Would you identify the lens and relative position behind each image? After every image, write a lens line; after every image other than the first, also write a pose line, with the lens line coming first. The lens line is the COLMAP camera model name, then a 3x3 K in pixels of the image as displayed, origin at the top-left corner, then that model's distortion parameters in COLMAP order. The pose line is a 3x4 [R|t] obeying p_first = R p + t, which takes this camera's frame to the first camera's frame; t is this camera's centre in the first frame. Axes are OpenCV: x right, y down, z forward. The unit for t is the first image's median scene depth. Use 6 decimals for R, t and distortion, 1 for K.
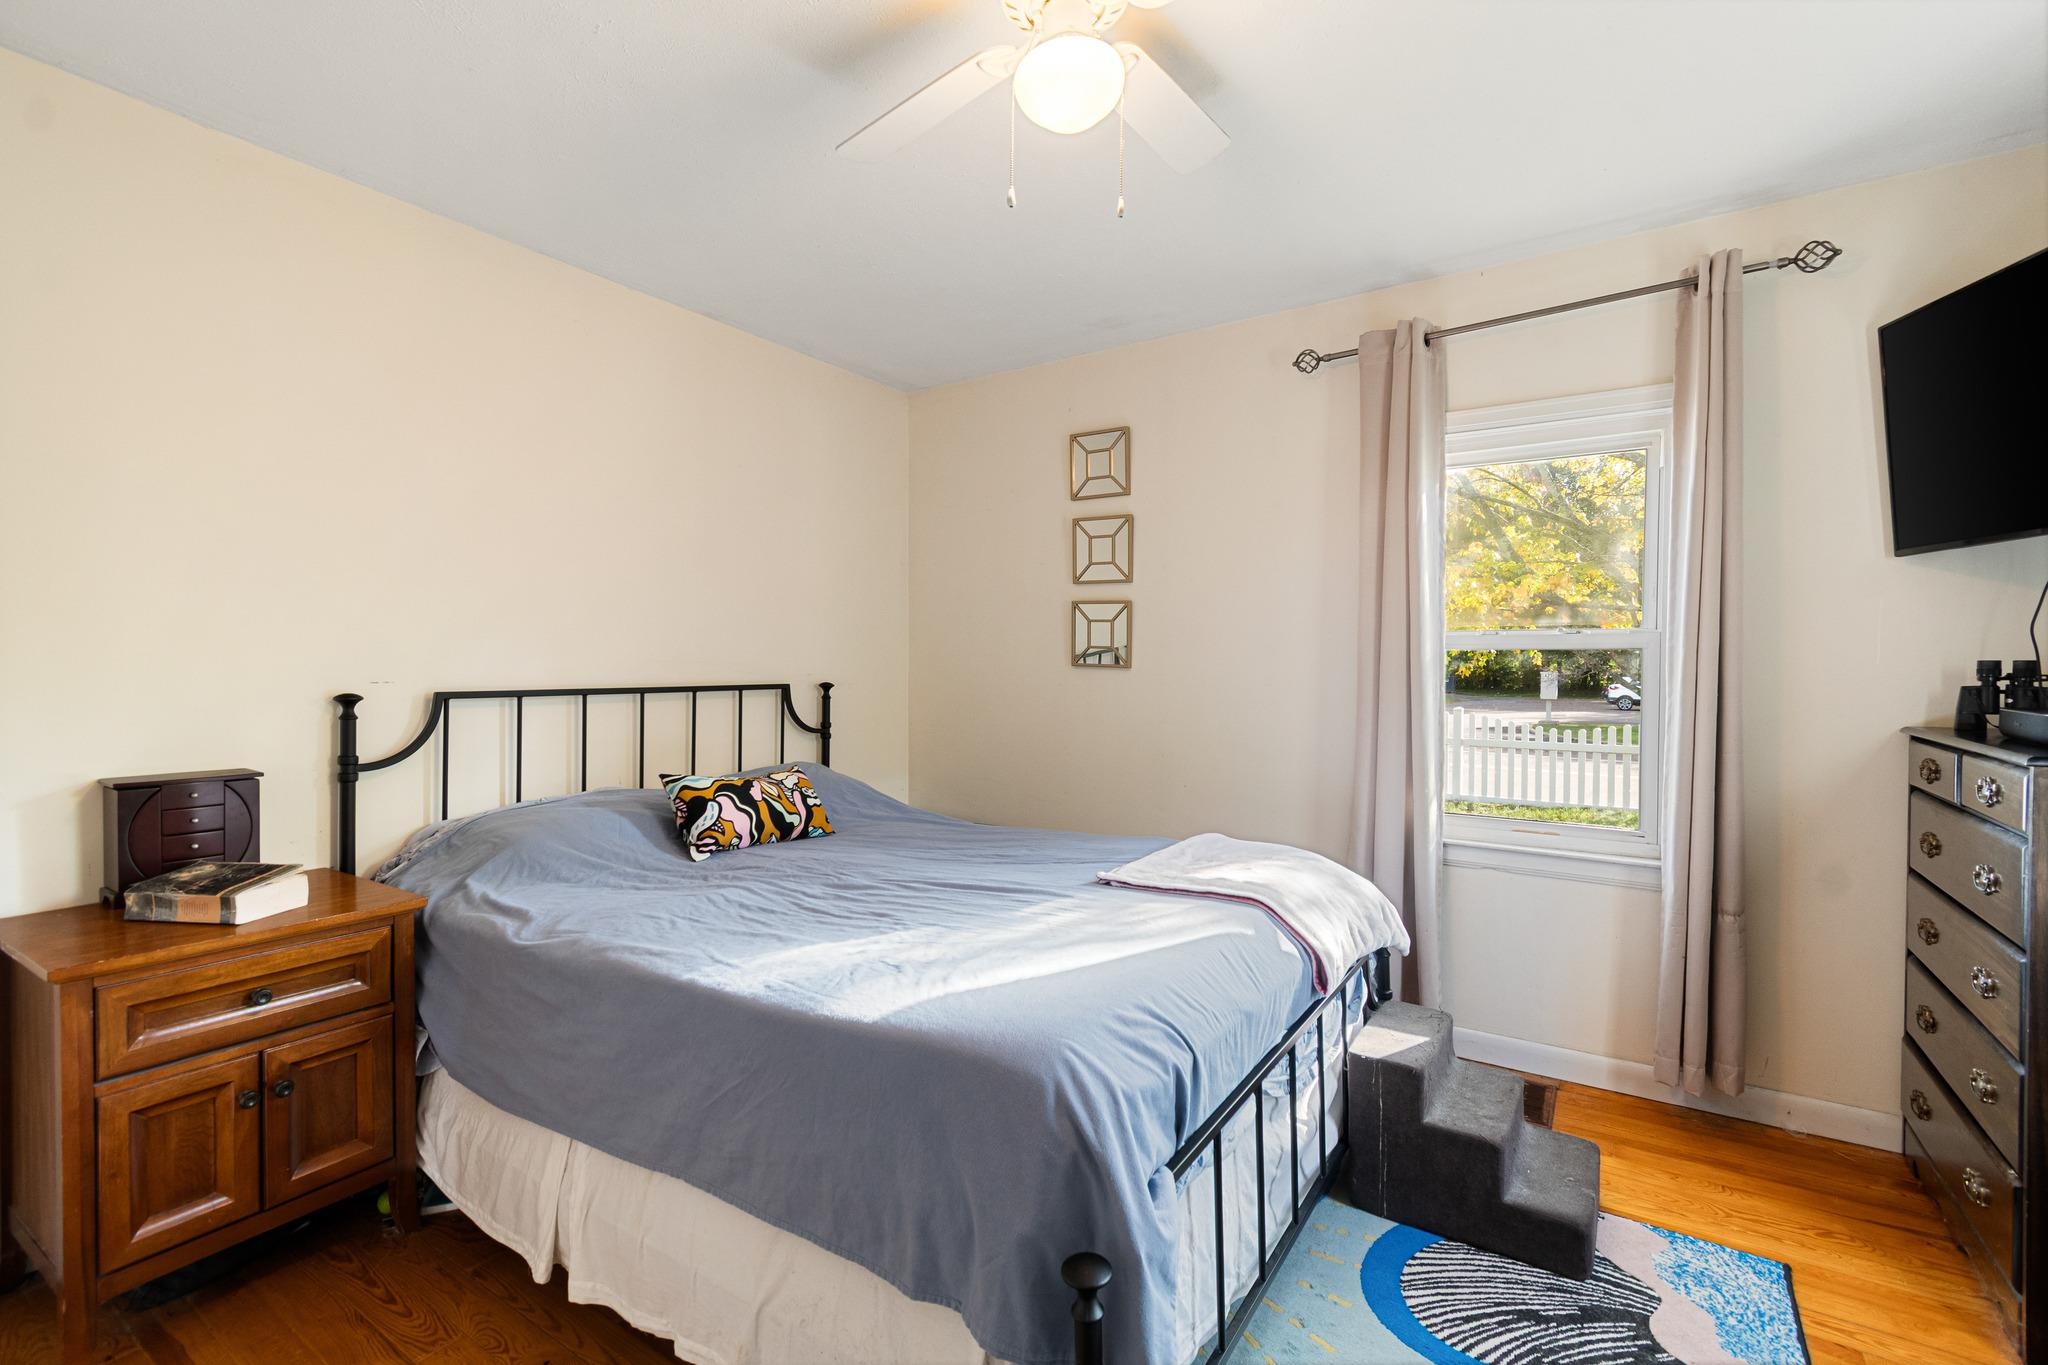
lens RADIAL K [[905.0, 0, 1027.3], [0, 905.0, 670.7], [0, 0, 1]] dist [0.000807, -0.000162]
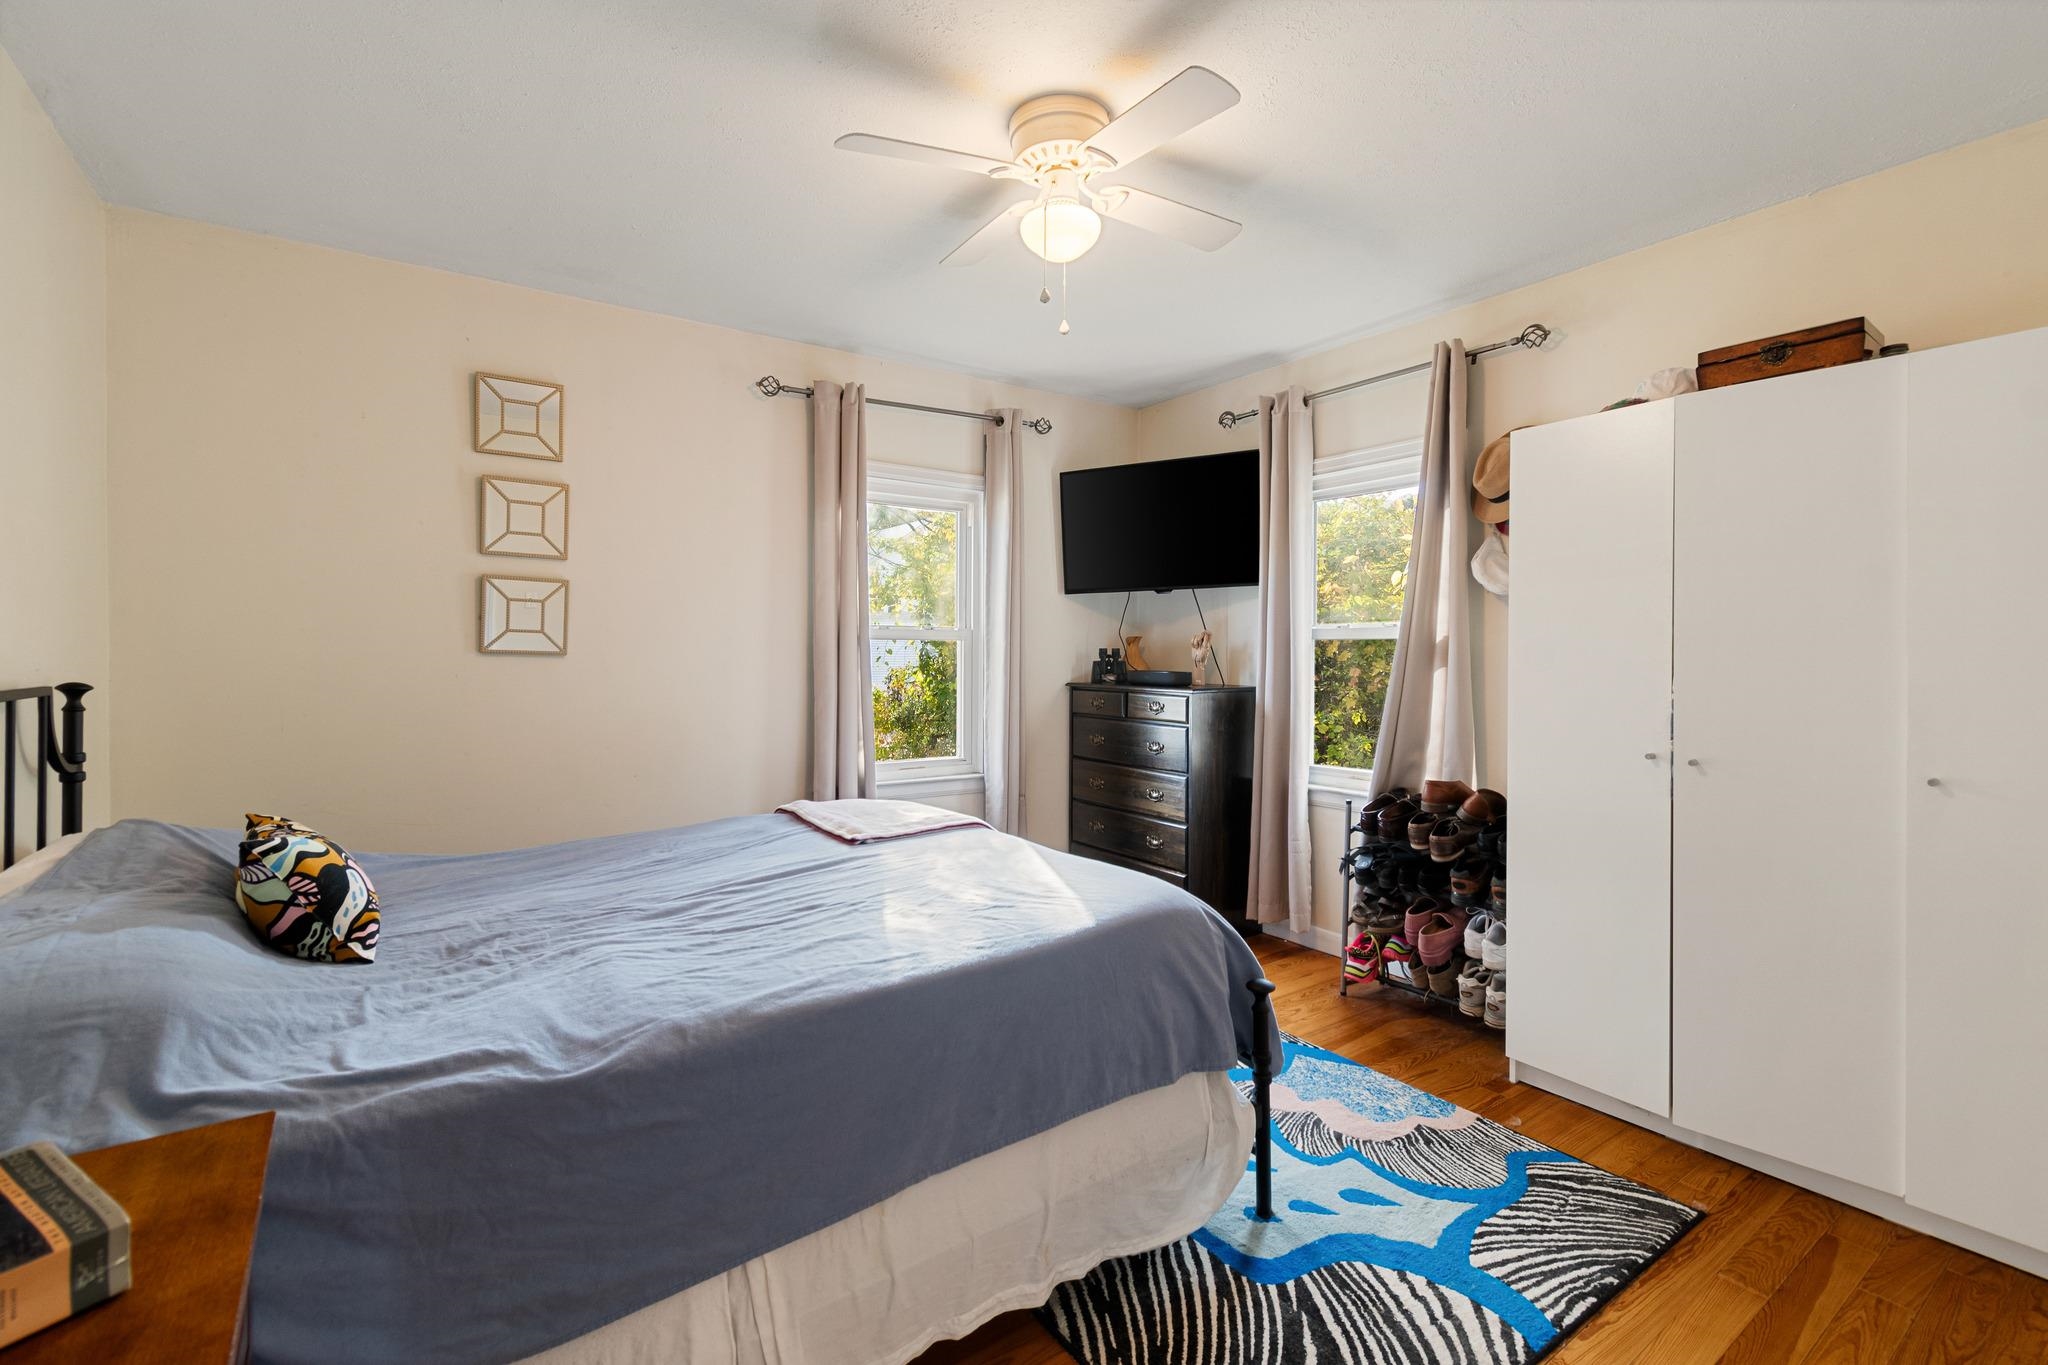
lens RADIAL K [[913.2, 0, 1032.1], [0, 913.2, 646.4], [0, 0, 1]] dist [0.001743, -0.000213]
pose [[0.361188, 0.004011, 0.932484, -0.948625], [0.008095, 0.999940, -0.007436, -0.001763], [-0.932458, 0.010234, 0.361134, 0.402234]]
